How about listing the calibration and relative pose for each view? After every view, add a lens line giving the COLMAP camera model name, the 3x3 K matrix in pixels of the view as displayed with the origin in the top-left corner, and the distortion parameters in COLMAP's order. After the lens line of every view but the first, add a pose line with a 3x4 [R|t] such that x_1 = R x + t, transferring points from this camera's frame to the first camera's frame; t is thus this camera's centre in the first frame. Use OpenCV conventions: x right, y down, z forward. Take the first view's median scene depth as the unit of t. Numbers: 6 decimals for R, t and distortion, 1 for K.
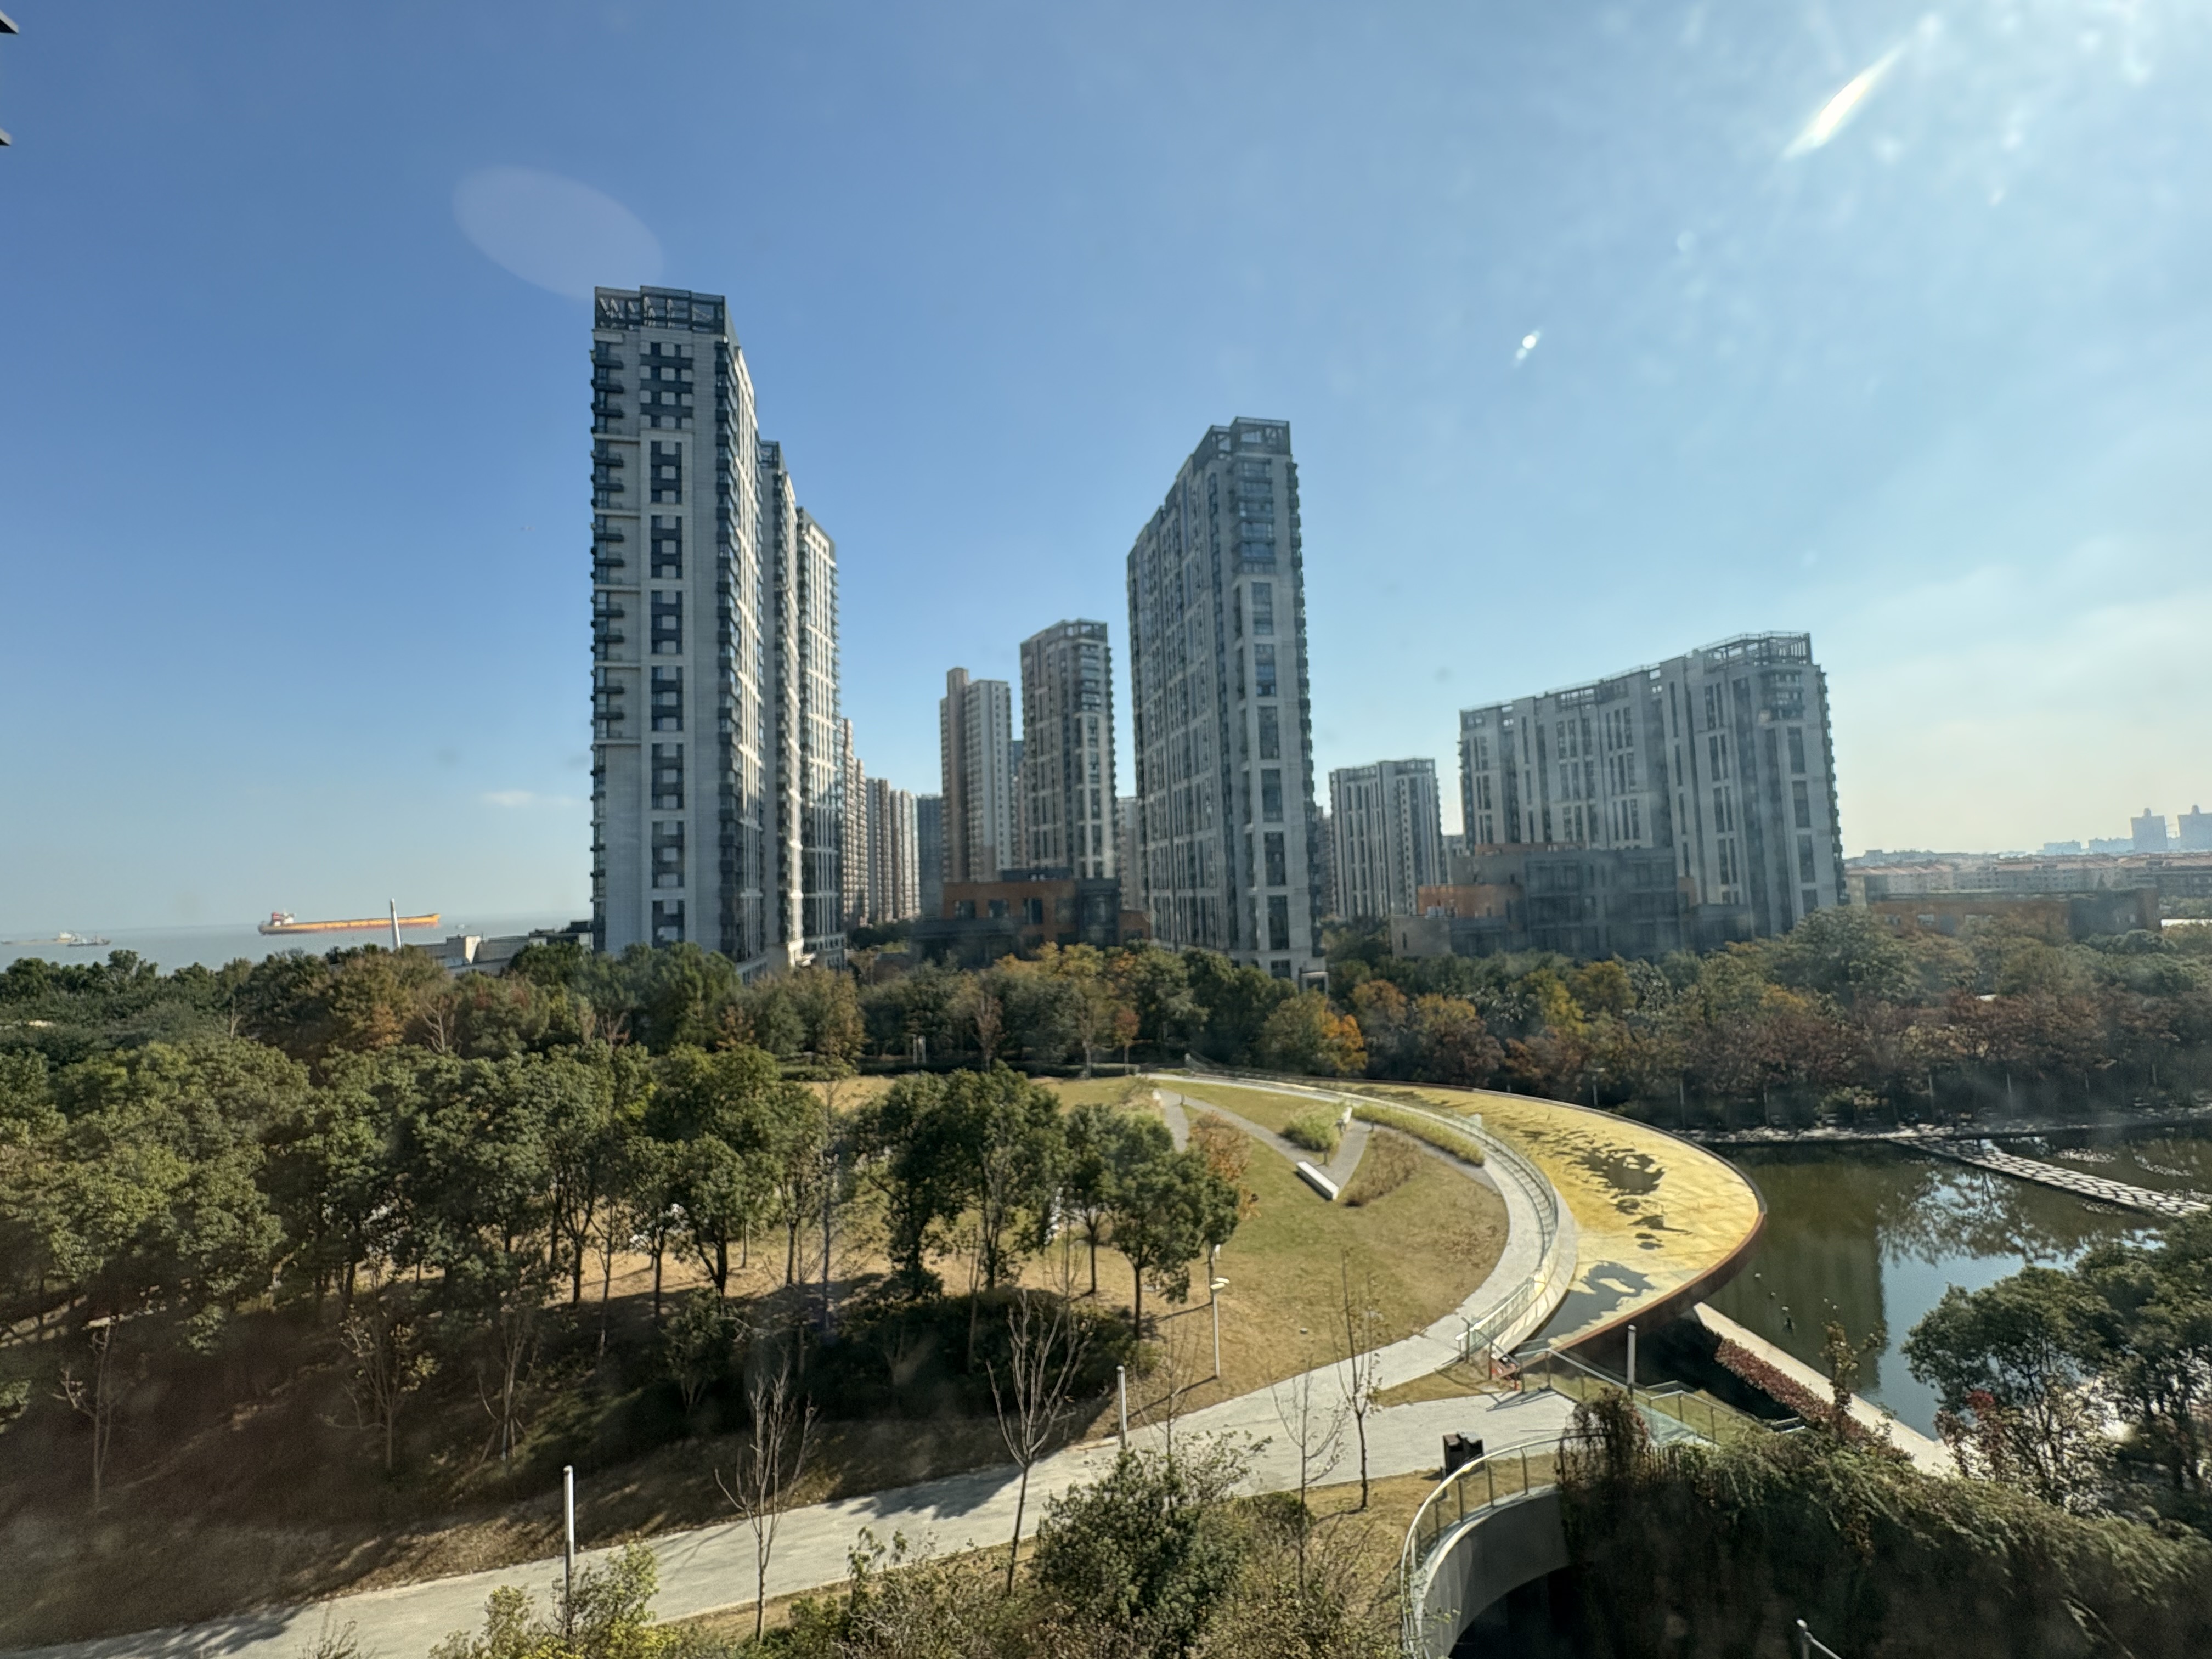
lens RADIAL K [[894.9, 0, 1087.7], [0, 894.9, 830.3], [0, 0, 1]] dist [0.000556, -0.000718]
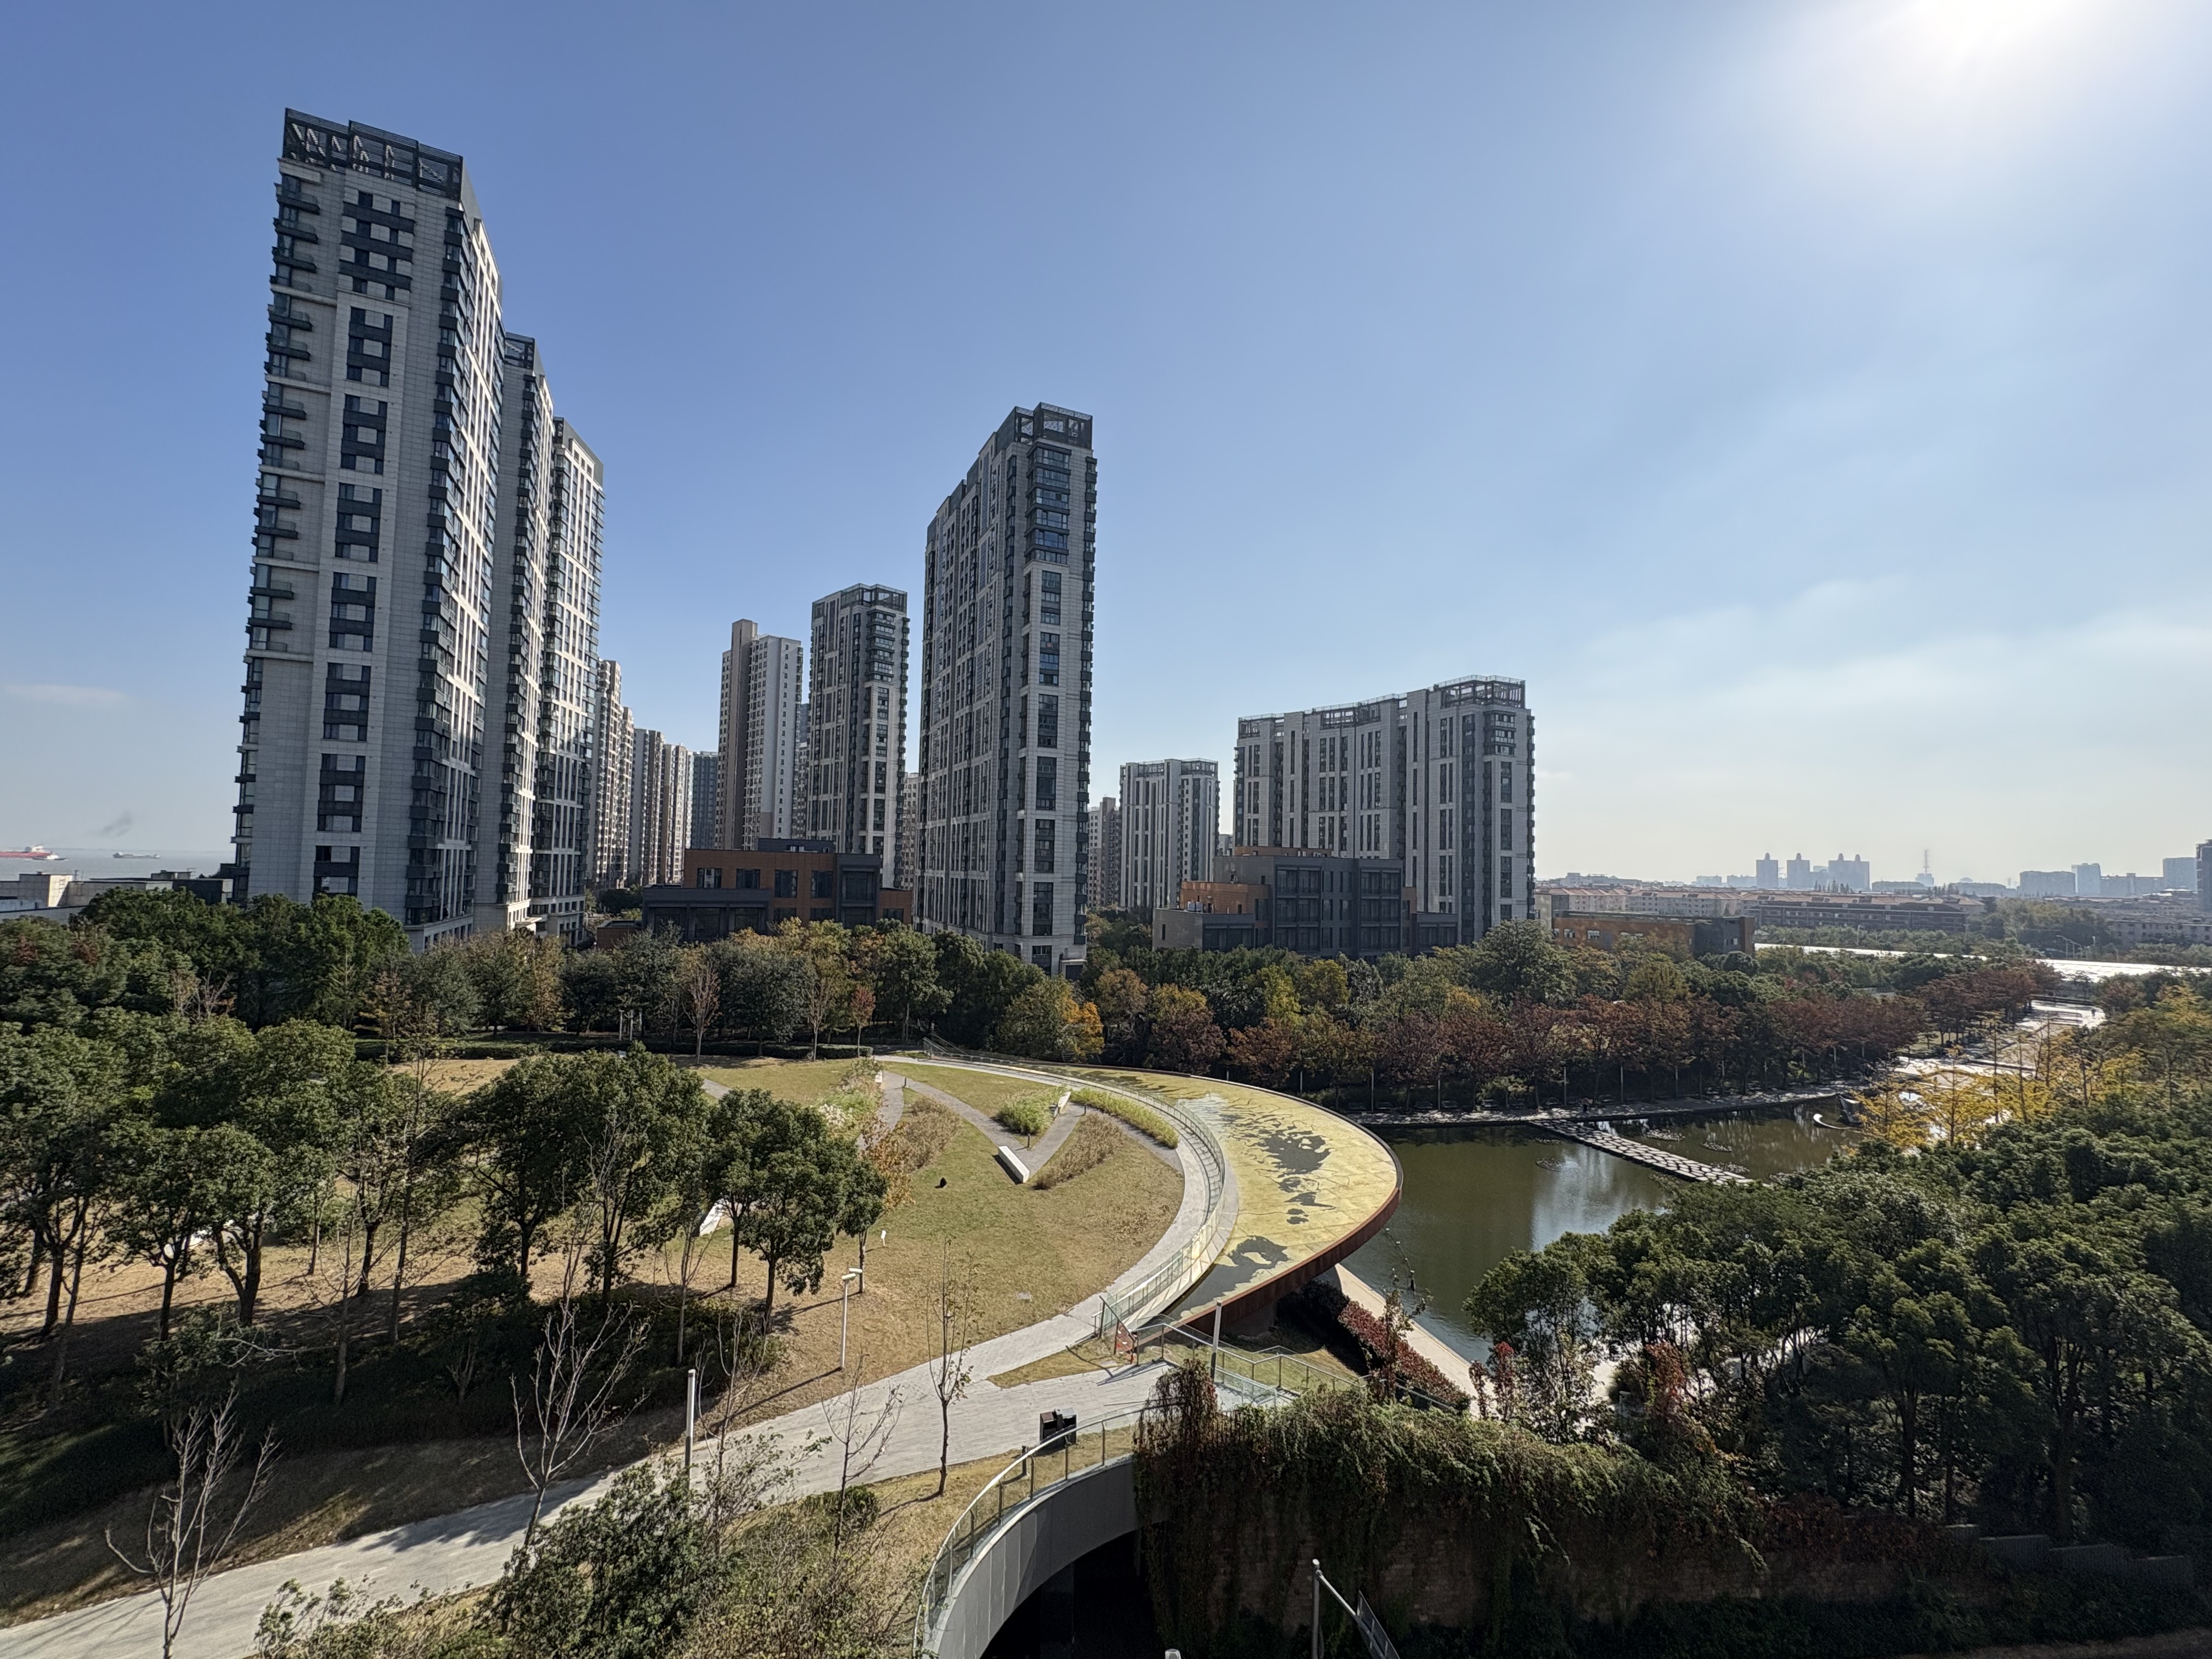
lens RADIAL K [[894.9, 0, 1086.8], [0, 894.9, 831.8], [0, 0, 1]] dist [0.000556, -0.000718]
pose [[0.972378, 0.071102, 0.222318, 0.142373], [-0.076045, 0.997010, 0.013745, -0.008444], [-0.220676, -0.030271, 0.974877, 0.003451]]
